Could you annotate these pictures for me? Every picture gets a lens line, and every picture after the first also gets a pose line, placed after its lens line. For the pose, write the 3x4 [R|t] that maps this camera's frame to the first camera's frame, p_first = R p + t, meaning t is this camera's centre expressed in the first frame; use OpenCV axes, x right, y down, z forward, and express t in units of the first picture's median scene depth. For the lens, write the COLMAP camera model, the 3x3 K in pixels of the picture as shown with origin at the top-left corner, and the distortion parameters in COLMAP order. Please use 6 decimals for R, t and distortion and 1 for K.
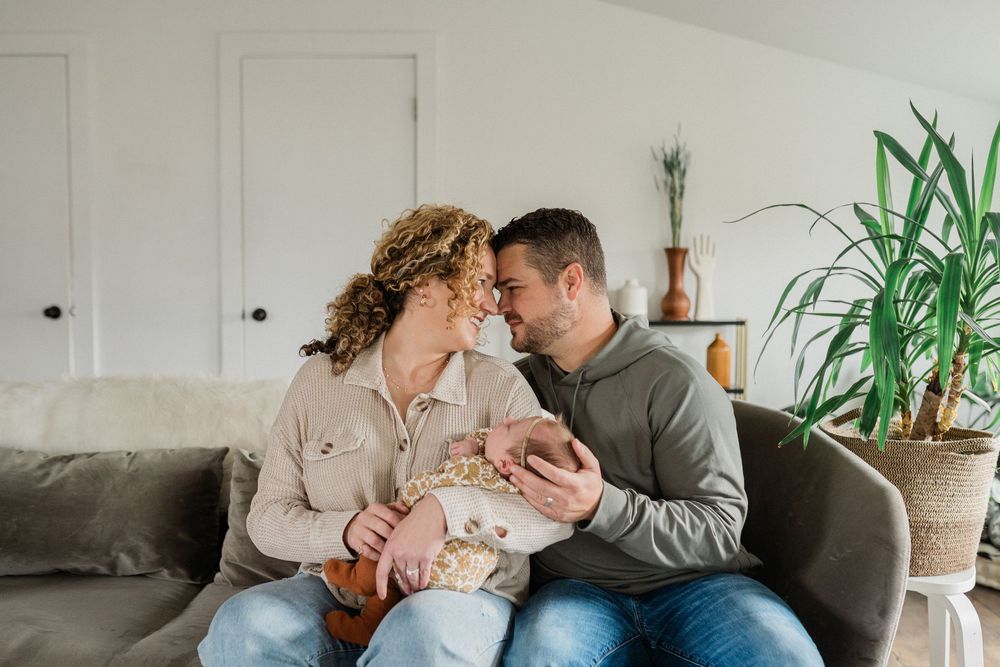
lens RADIAL K [[1069.6, 0, 503.0], [0, 1069.6, 333.3], [0, 0, 1]] dist [-0.000758, -0.003153]
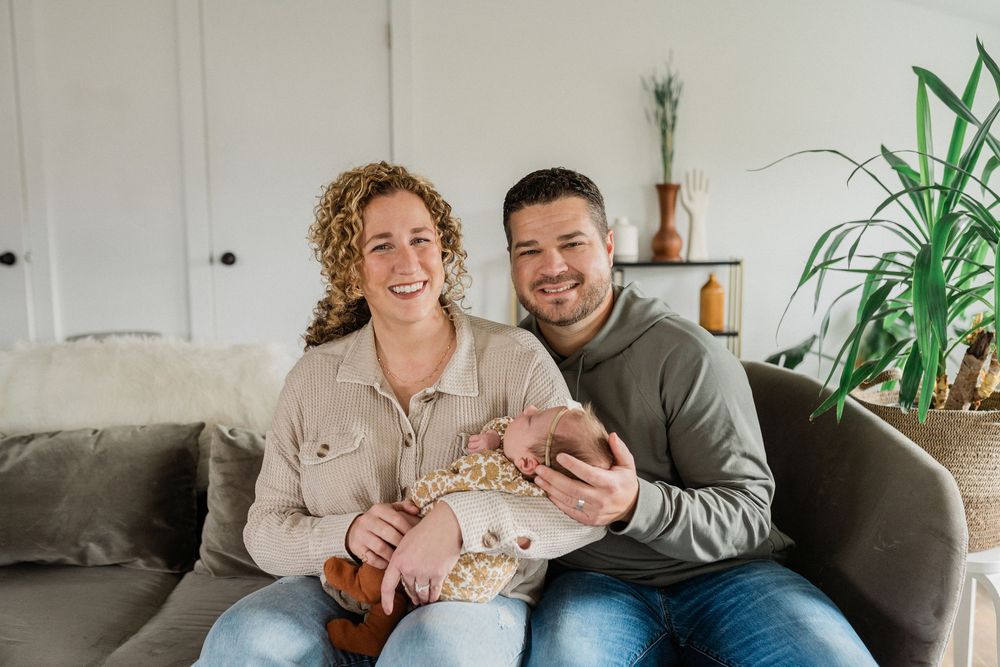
lens RADIAL K [[1052.5, 0, 495.7], [0, 1052.5, 338.4], [0, 0, 1]] dist [-0.005886, 0.001626]
pose [[0.999485, -0.012914, 0.029366, -0.035902], [0.010453, 0.996538, 0.082484, -0.038781], [-0.030329, -0.082134, 0.996160, 0.110275]]
